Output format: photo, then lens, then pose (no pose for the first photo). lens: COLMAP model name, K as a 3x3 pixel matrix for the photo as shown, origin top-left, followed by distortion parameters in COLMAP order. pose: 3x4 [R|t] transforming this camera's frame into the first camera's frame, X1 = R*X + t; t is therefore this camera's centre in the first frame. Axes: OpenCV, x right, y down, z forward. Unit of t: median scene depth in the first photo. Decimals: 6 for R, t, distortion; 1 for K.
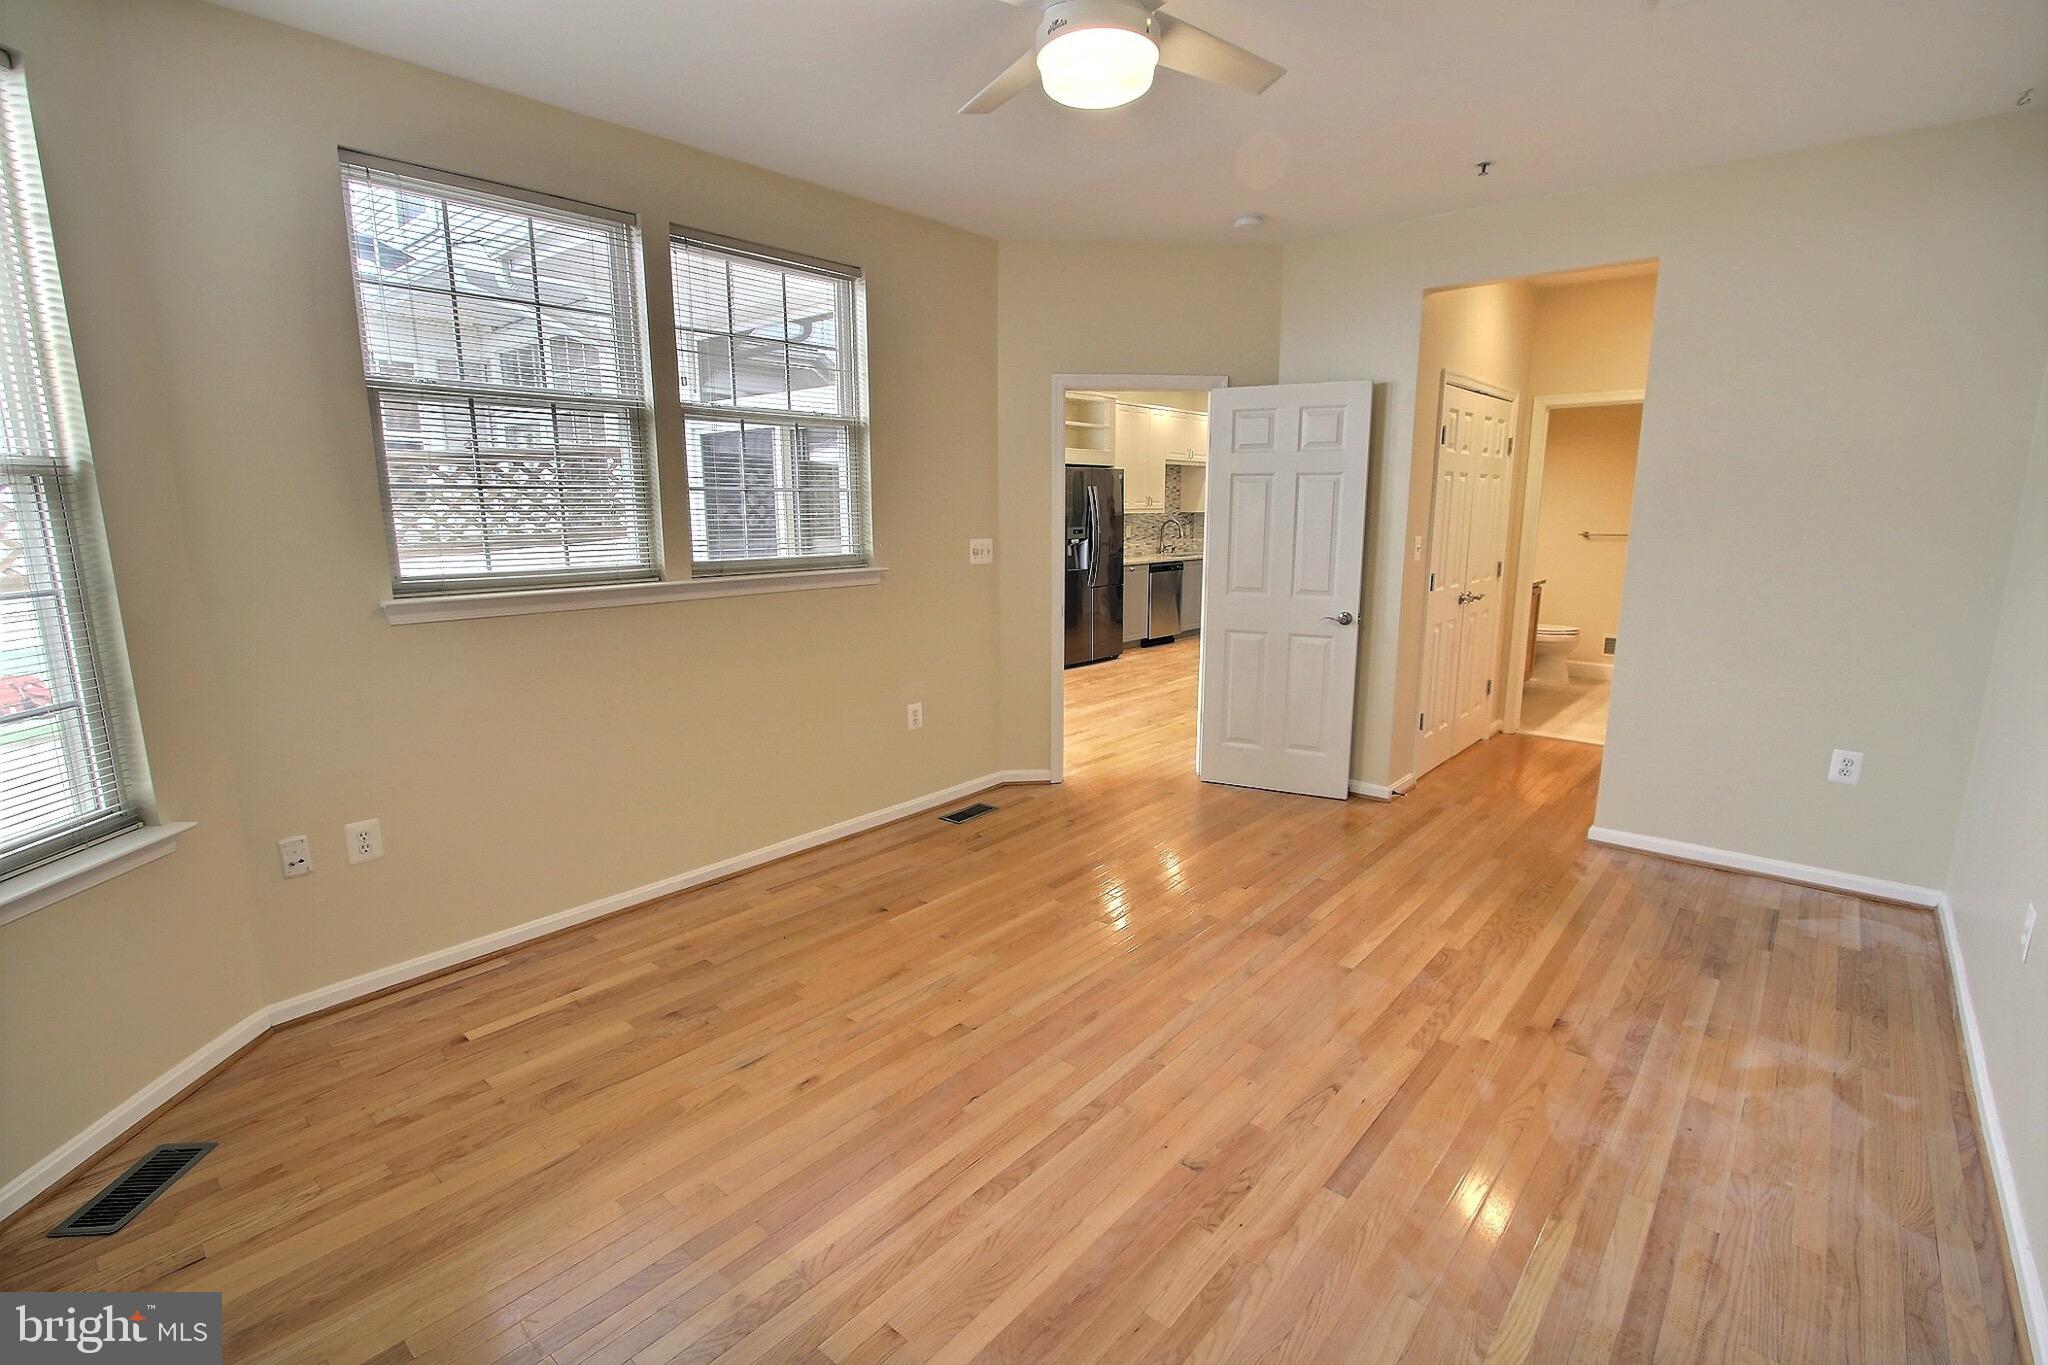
lens RADIAL K [[938.6, 0, 1026.1], [0, 938.6, 678.0], [0, 0, 1]] dist [-0.006496, -0.000586]
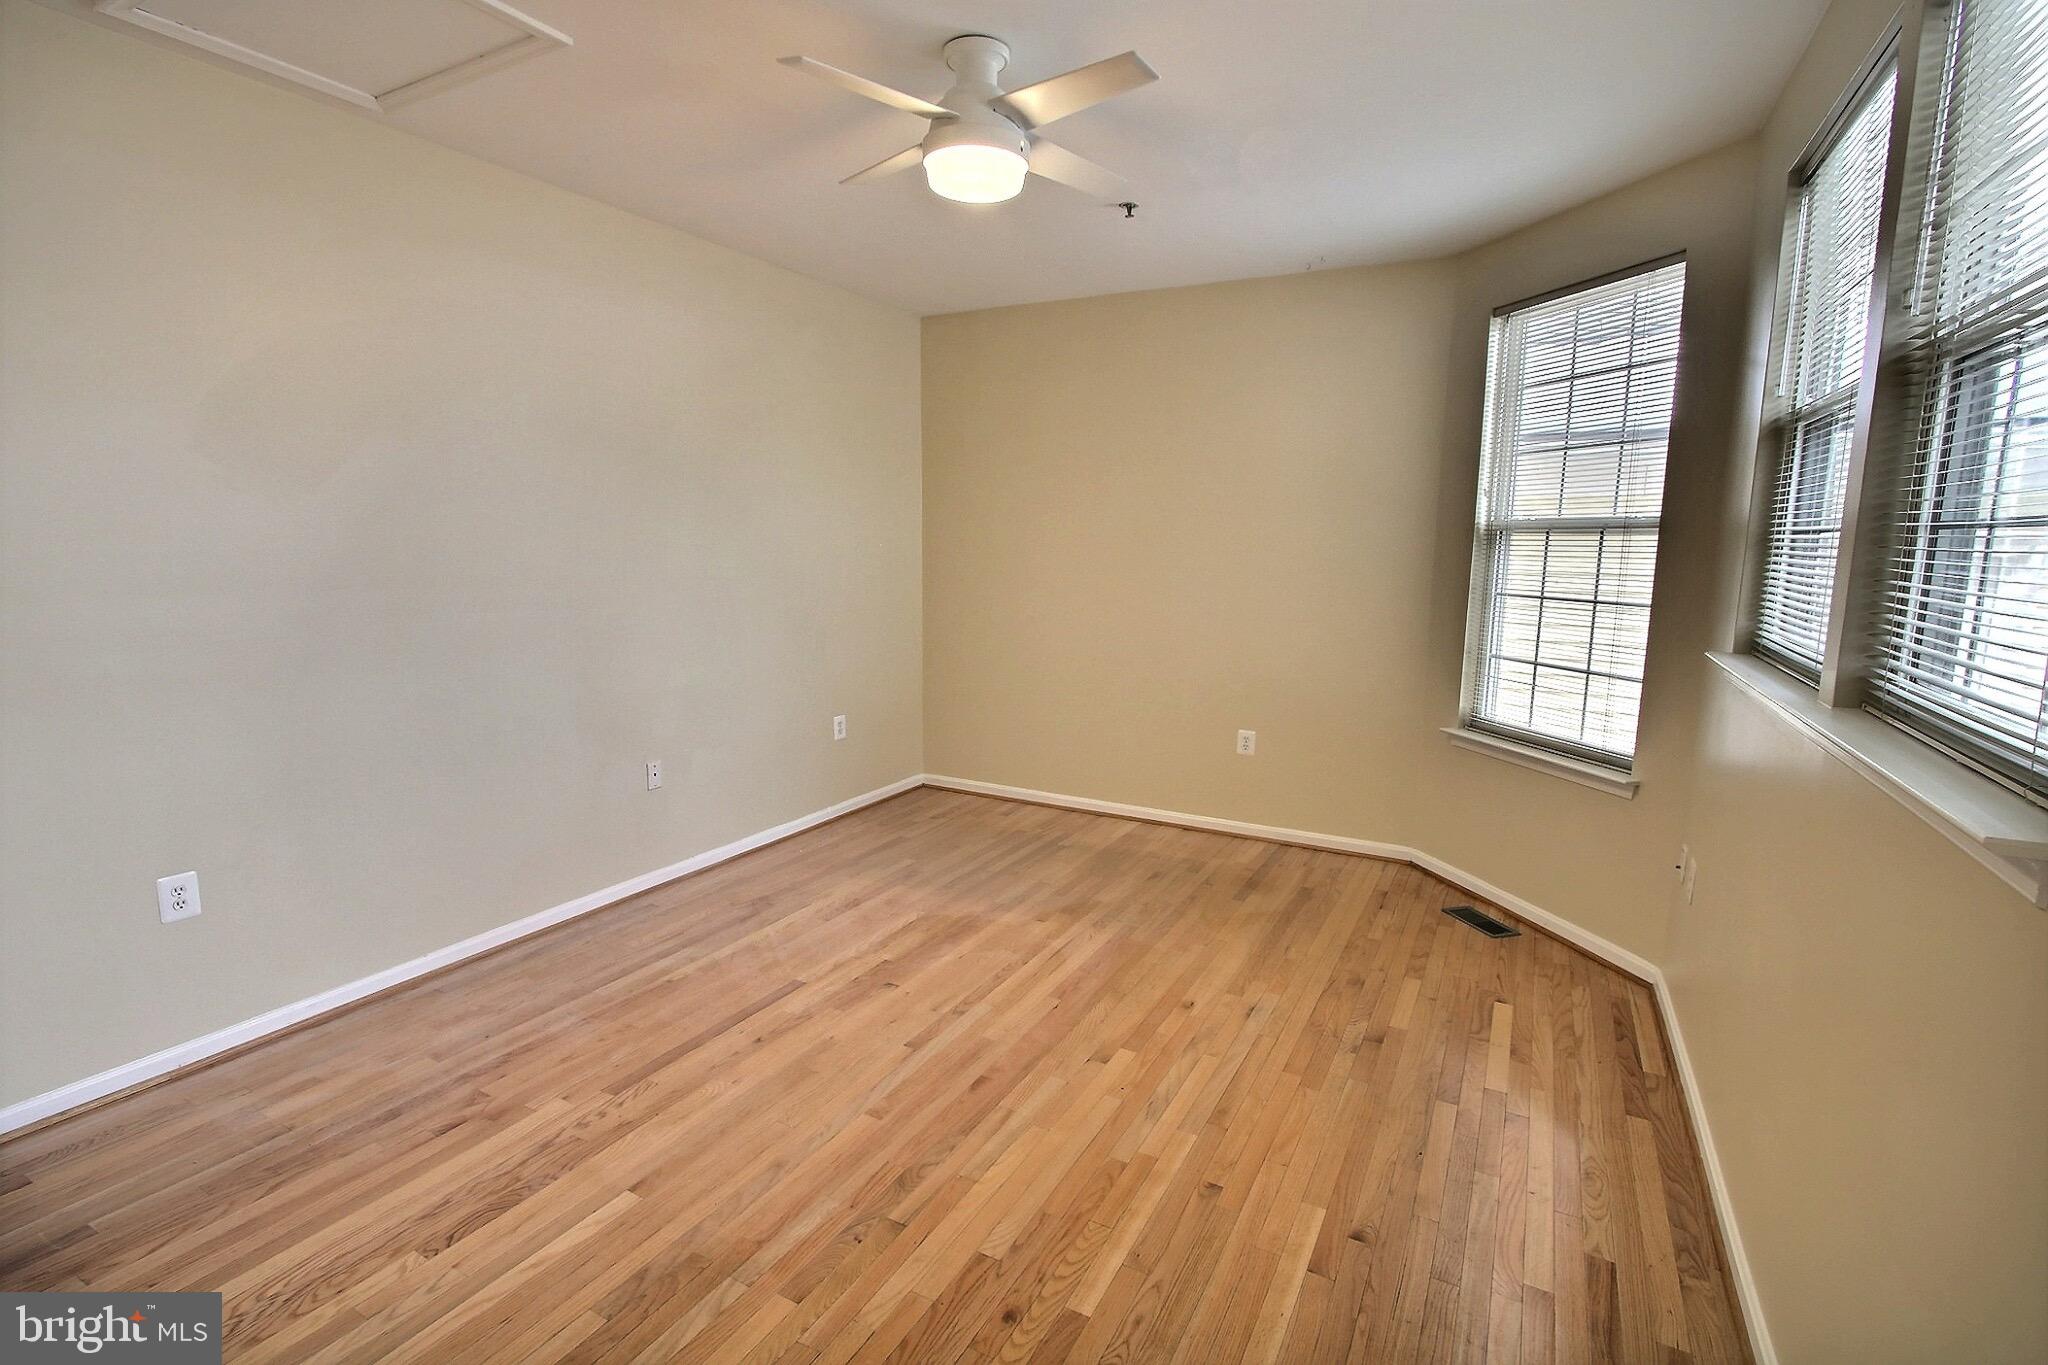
lens RADIAL K [[938.6, 0, 1021.0], [0, 938.6, 685.3], [0, 0, 1]] dist [-0.006496, -0.000586]
pose [[-0.977112, 0.024680, -0.211288, 0.248488], [-0.047315, 0.943152, 0.328978, -0.380946], [0.207396, 0.331445, -0.920397, 2.013304]]
